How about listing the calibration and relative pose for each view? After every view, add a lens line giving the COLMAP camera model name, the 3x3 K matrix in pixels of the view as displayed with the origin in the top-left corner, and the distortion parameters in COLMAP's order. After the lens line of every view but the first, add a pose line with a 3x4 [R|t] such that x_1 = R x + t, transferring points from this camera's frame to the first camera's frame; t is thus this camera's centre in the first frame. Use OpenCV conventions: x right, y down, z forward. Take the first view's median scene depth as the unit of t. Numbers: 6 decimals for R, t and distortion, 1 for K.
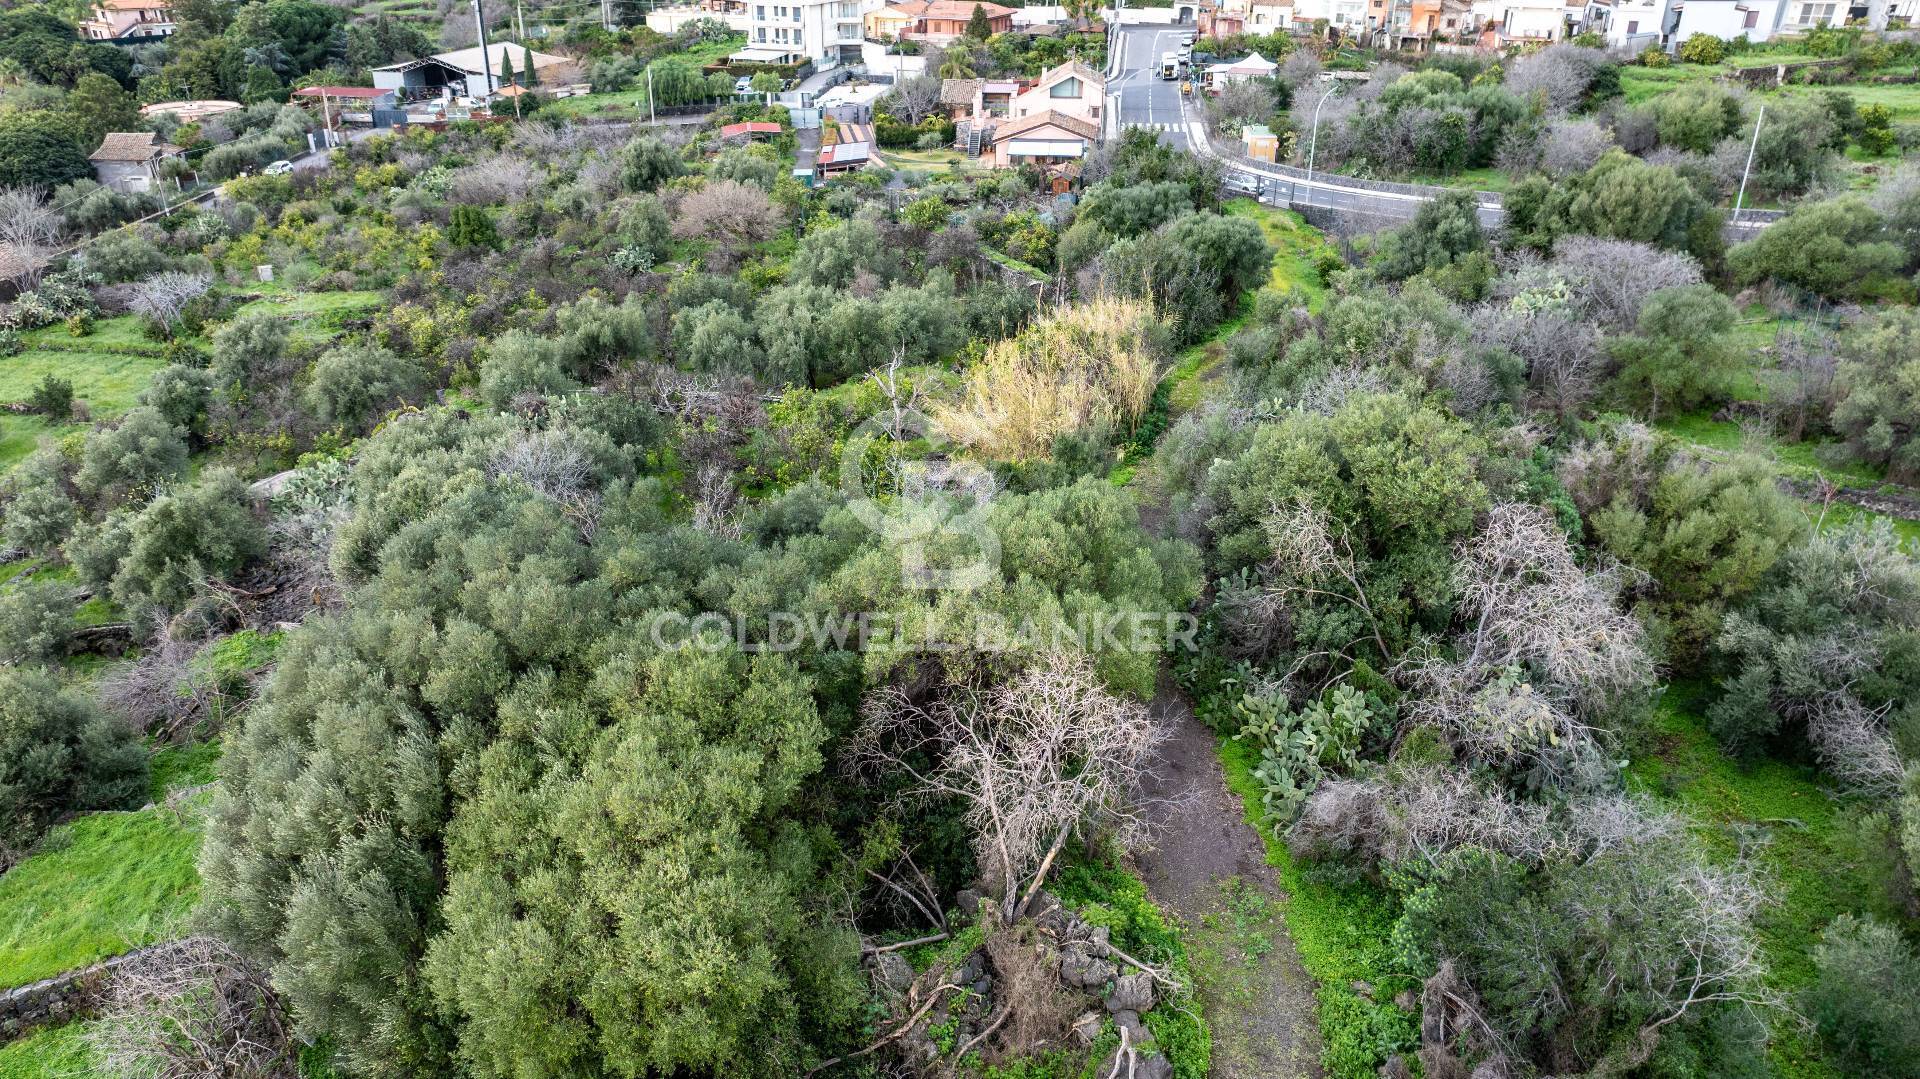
lens RADIAL K [[1373.0, 0, 960.0], [0, 1373.0, 539.5], [0, 0, 1]] dist [-0.052687, 0.075856]
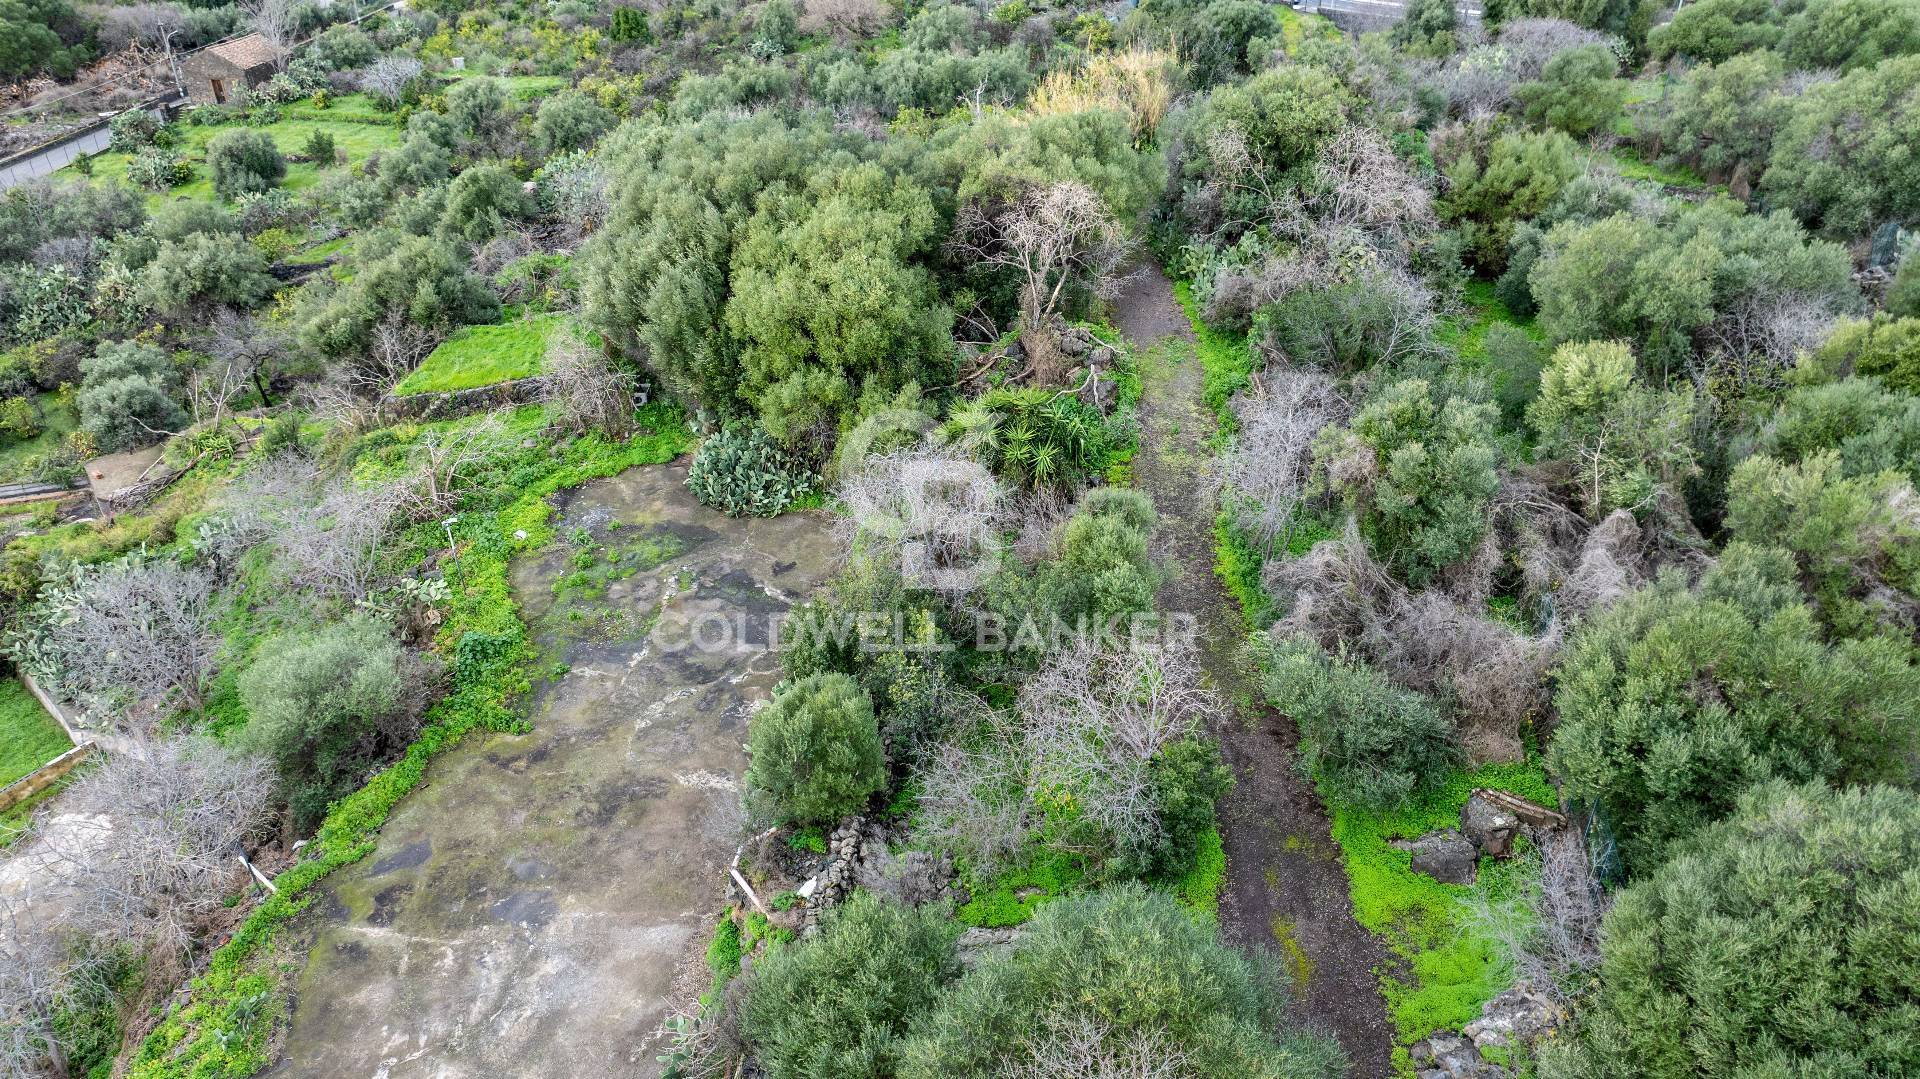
lens RADIAL K [[1371.1, 0, 960.0], [0, 1371.1, 539.5], [0, 0, 1]] dist [-0.029936, 0.026555]
pose [[0.997894, 0.033116, -0.055775, 0.009795], [-0.027937, 0.995440, 0.091204, 0.081905], [0.058541, -0.089454, 0.994269, -0.169576]]
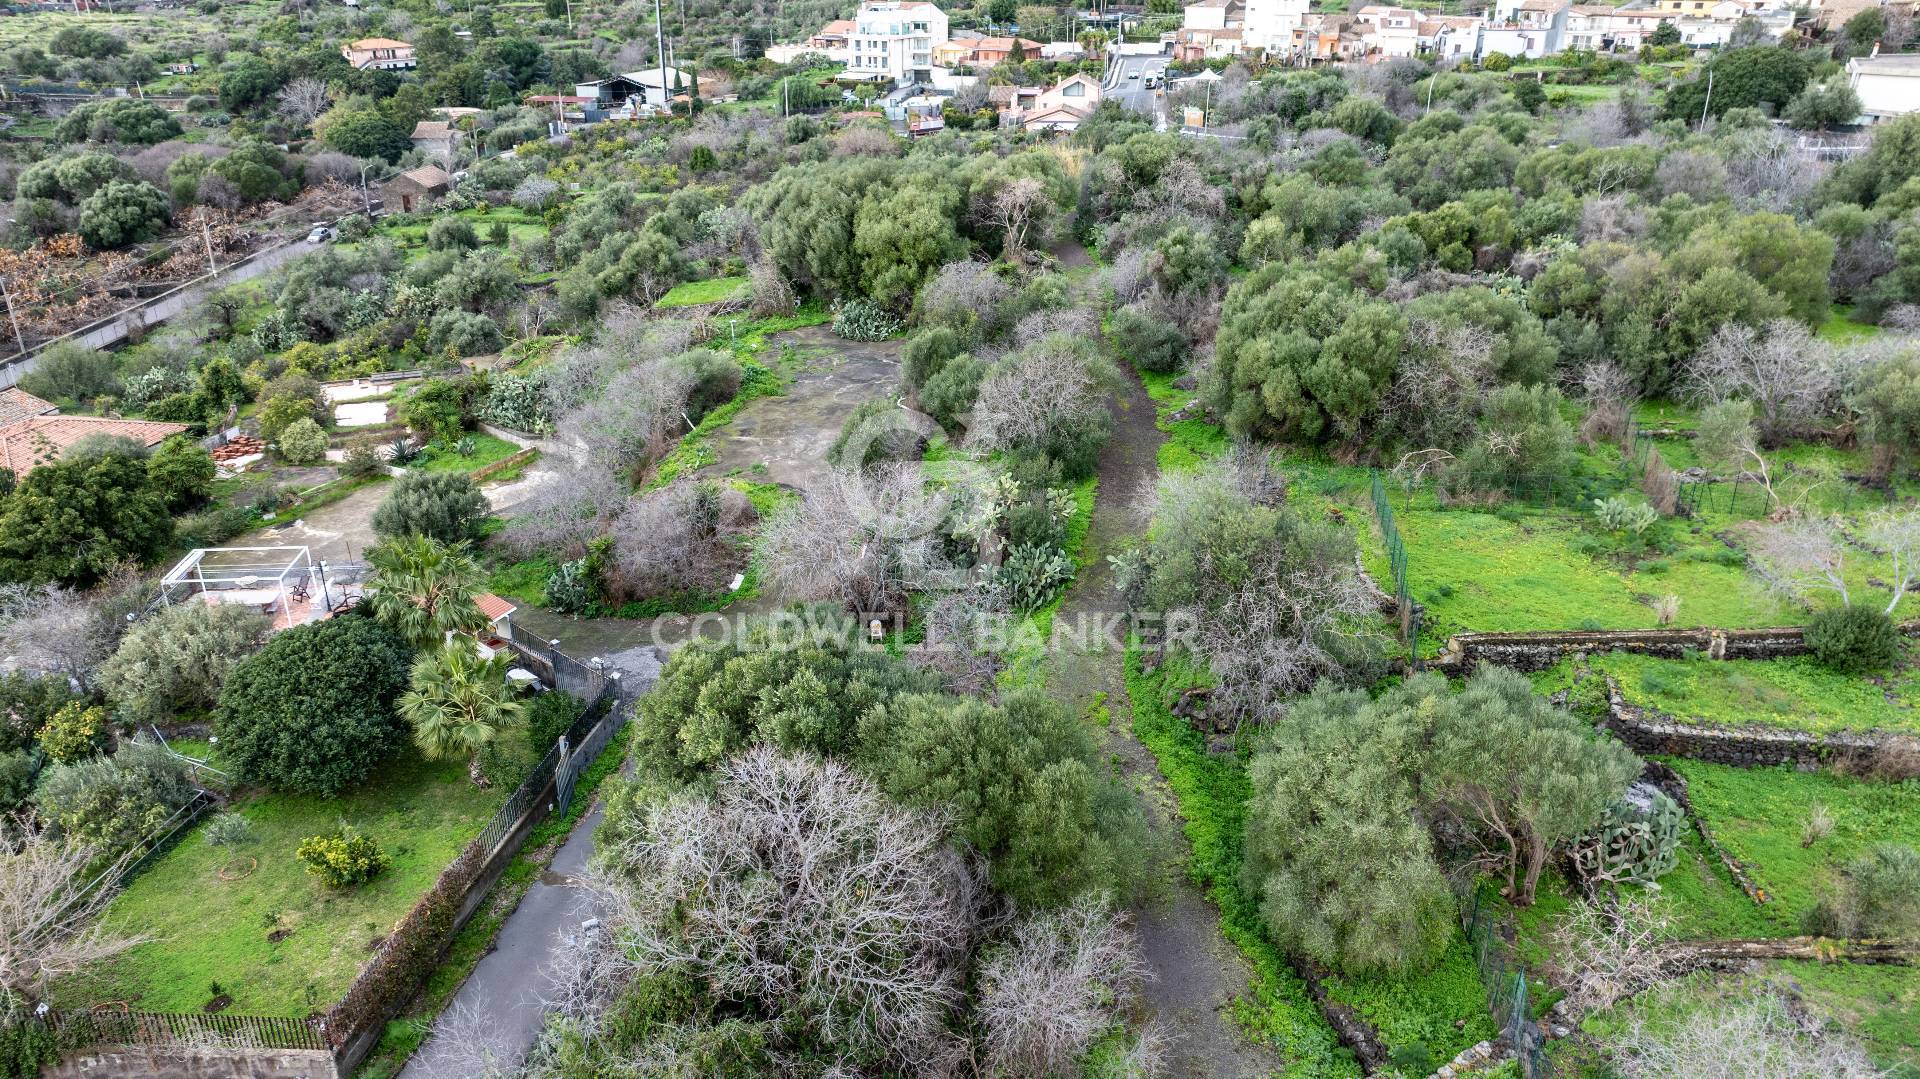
lens RADIAL K [[1368.4, 0, 960.0], [0, 1368.4, 539.5], [0, 0, 1]] dist [-0.010296, -0.018752]
pose [[0.999524, 0.011641, -0.028585, 0.002485], [-0.012801, 0.999089, -0.040708, 0.235481], [0.028085, 0.041054, 0.998762, -0.497975]]
